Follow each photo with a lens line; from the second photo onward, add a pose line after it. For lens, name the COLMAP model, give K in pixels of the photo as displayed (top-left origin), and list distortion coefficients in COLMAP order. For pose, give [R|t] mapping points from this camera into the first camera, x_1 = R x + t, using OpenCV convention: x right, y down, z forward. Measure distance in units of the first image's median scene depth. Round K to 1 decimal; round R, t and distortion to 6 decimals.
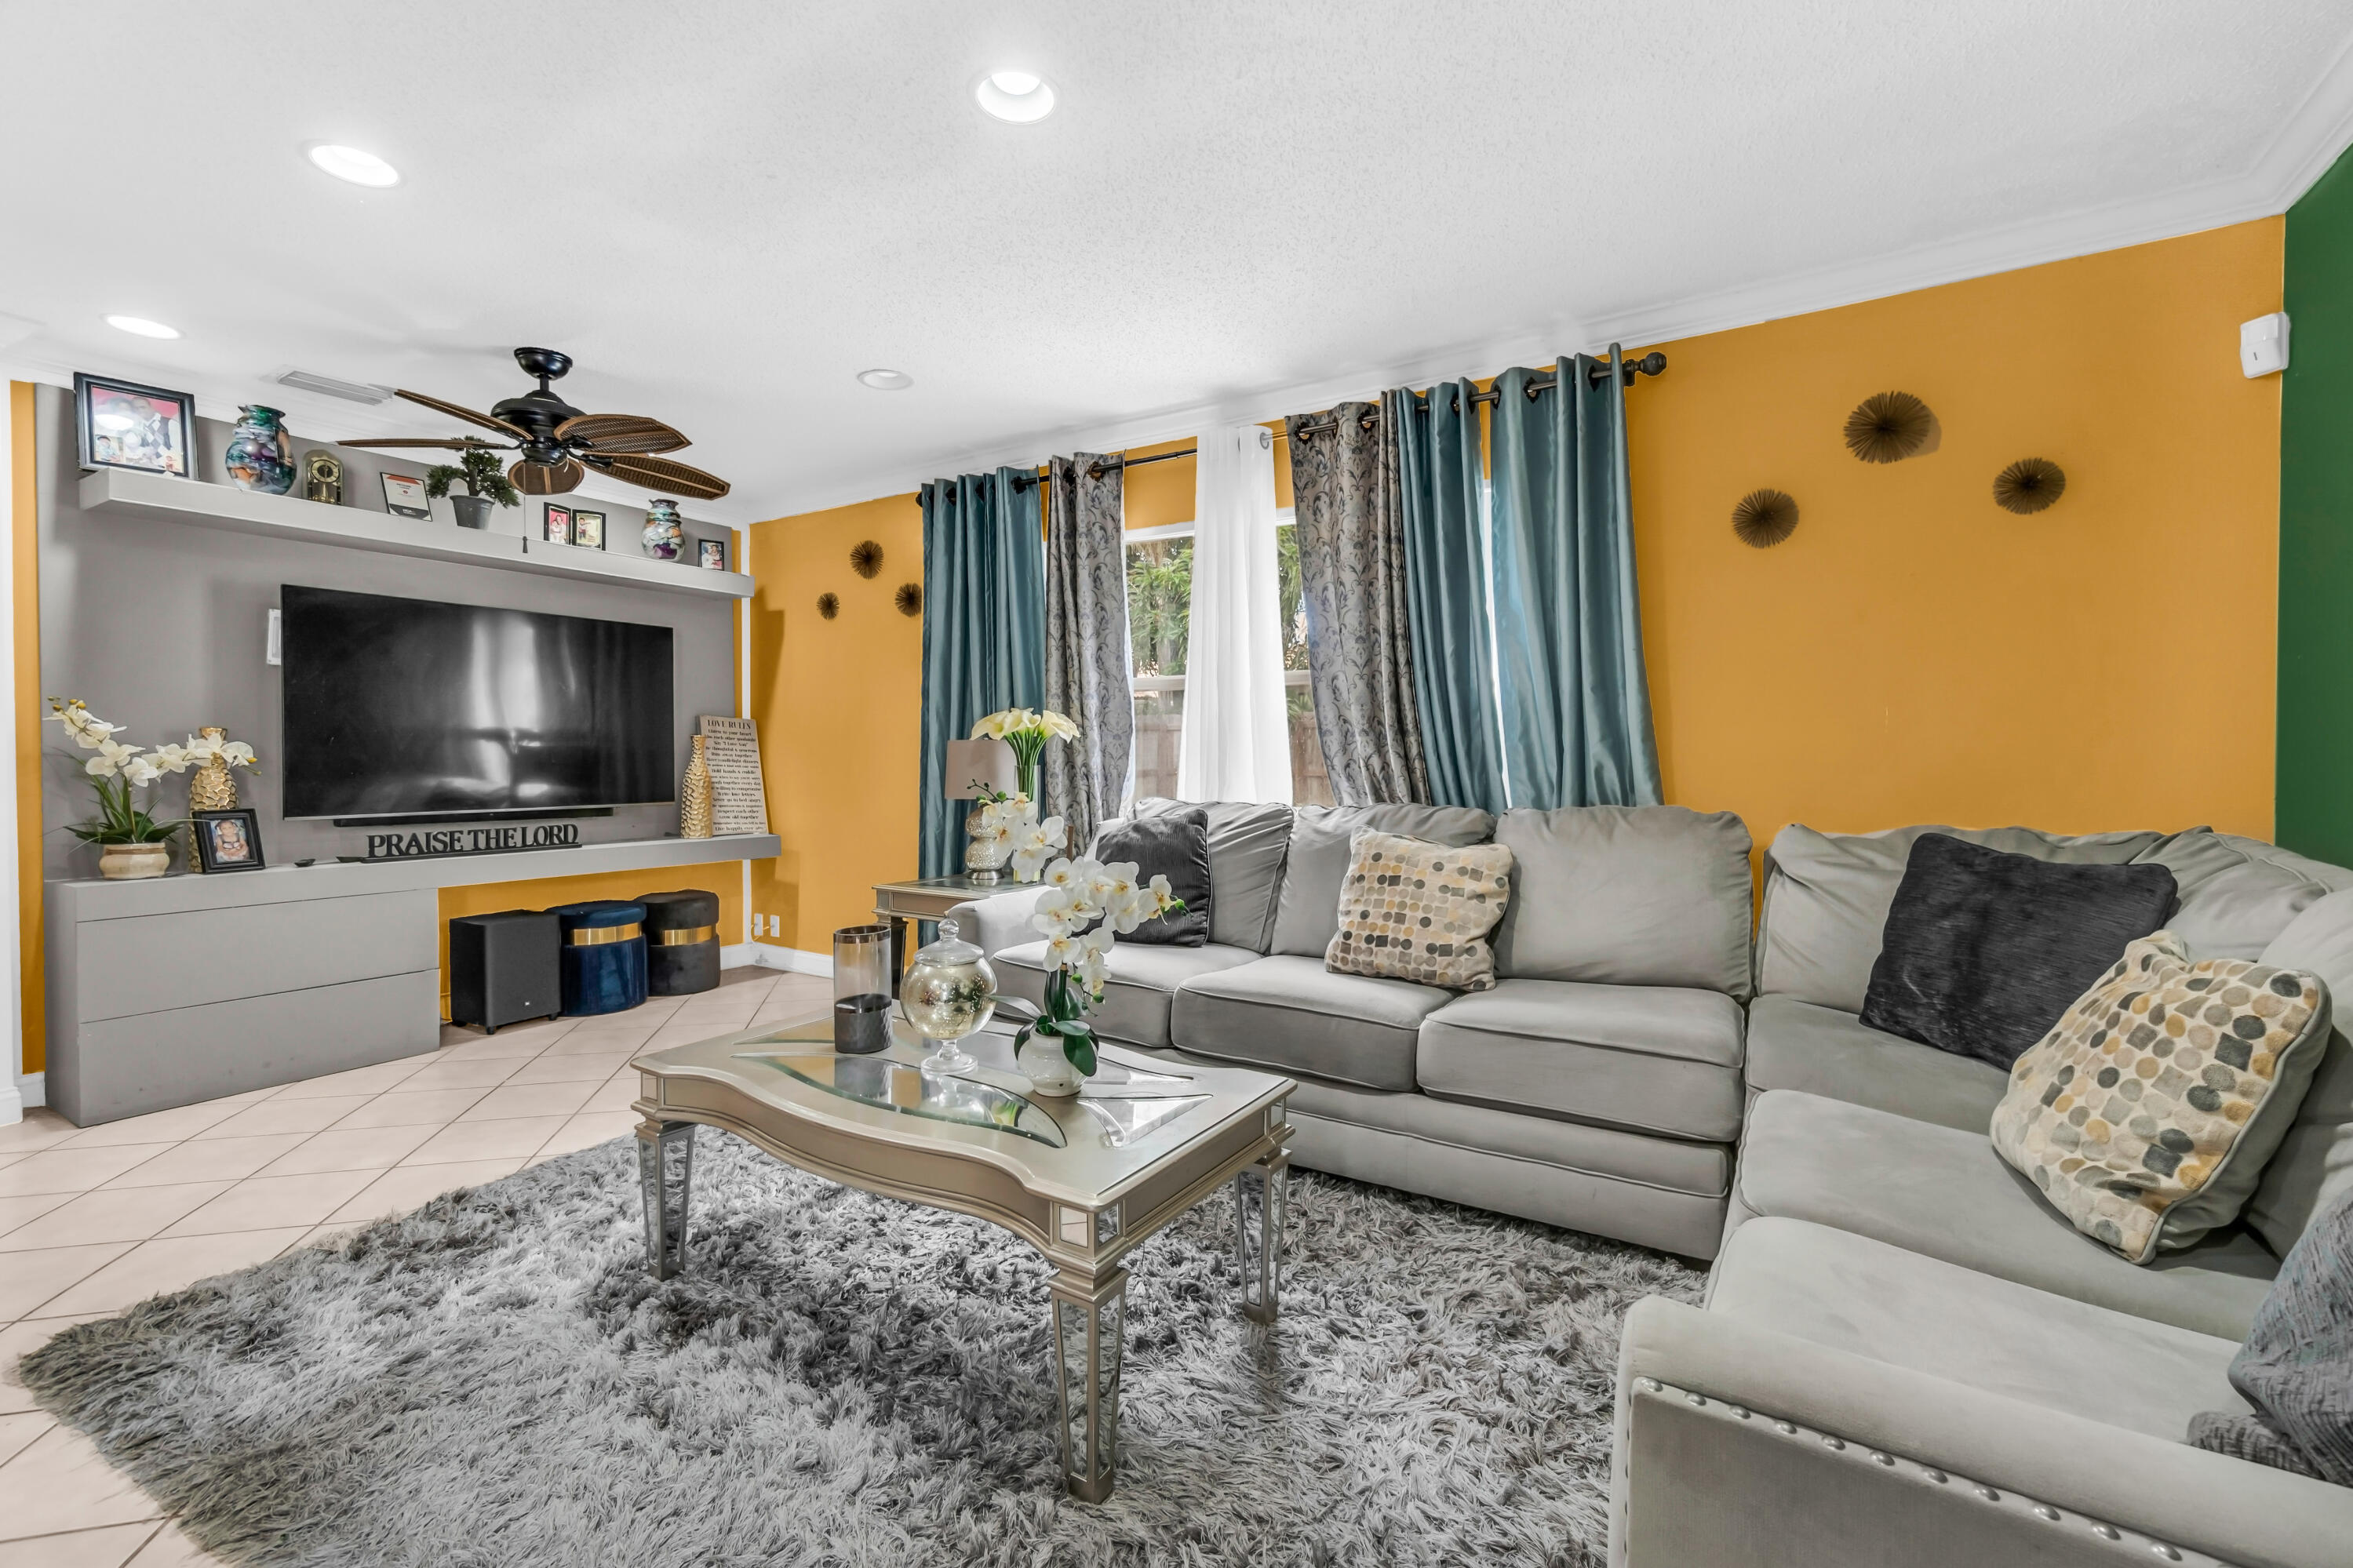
lens RADIAL K [[1032.1, 0, 1159.2], [0, 1032.1, 752.9], [0, 0, 1]] dist [0.011845, 0.000211]
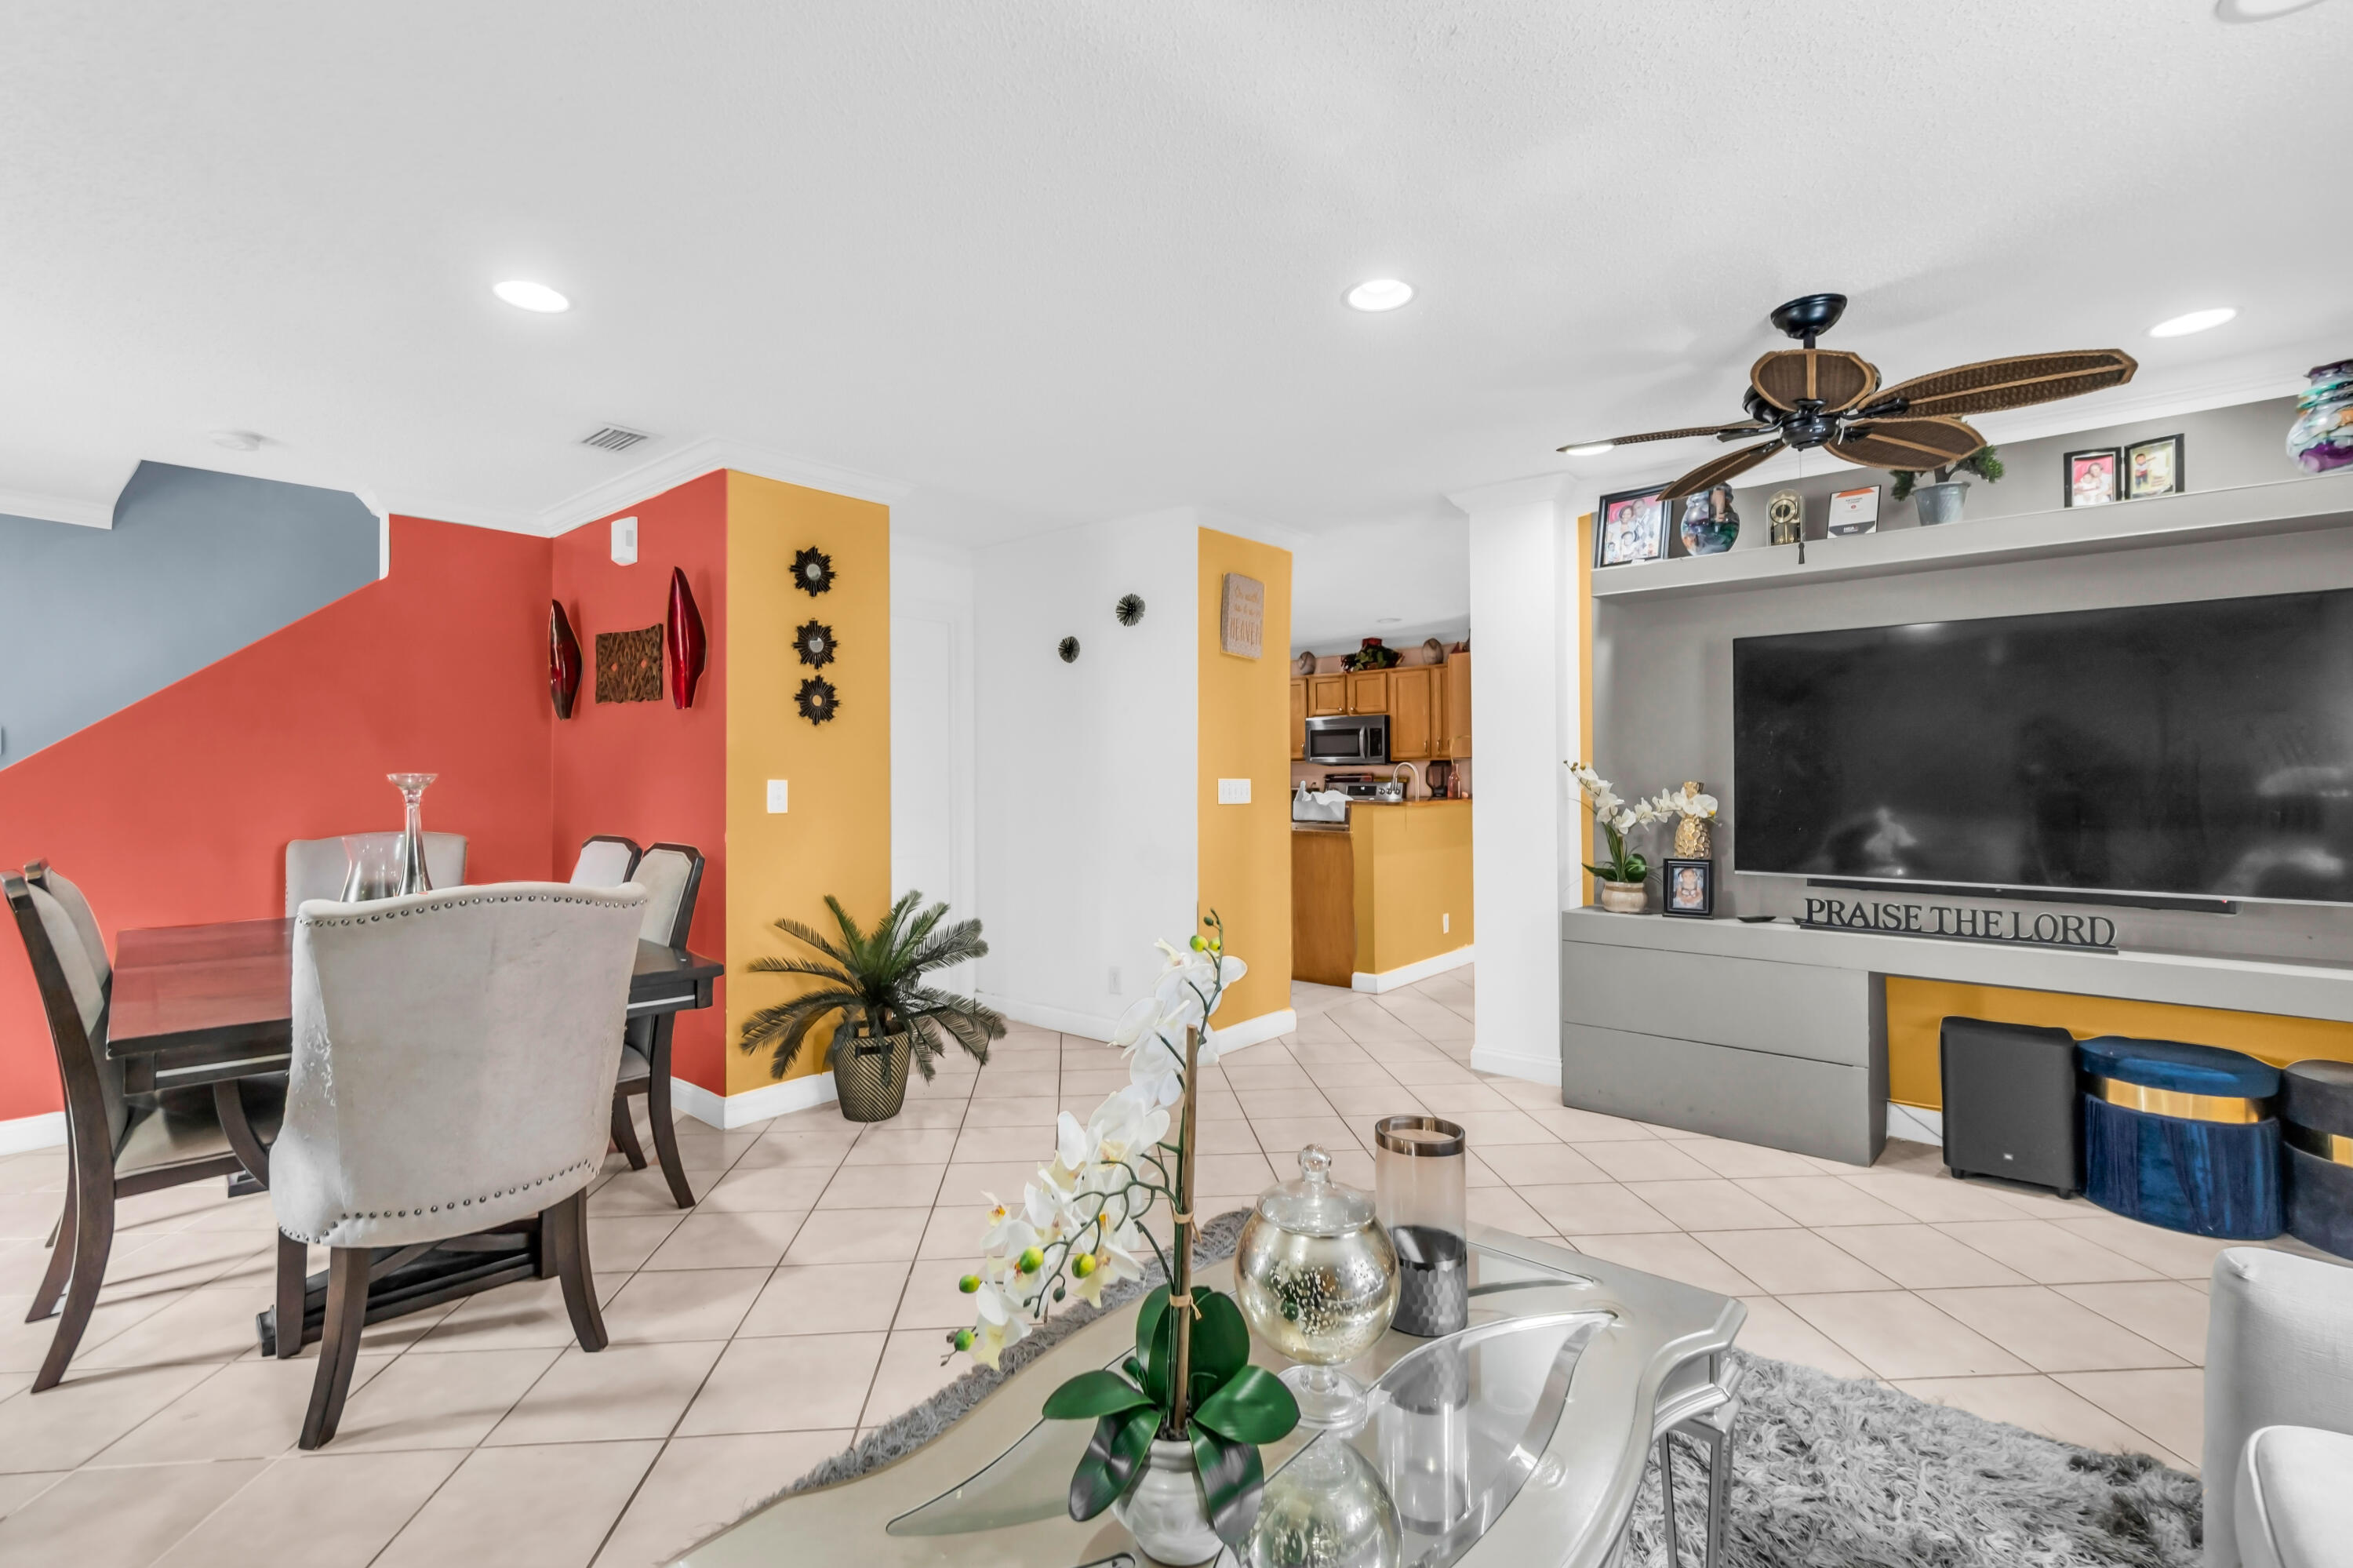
lens RADIAL K [[1021.6, 0, 1159.7], [0, 1021.6, 770.0], [0, 0, 1]] dist [0.004110, 0.001100]
pose [[-0.133825, -0.014498, -0.990899, 0.210850], [0.000317, 0.999892, -0.014672, -0.020618], [0.991005, -0.002278, -0.133806, 0.582449]]
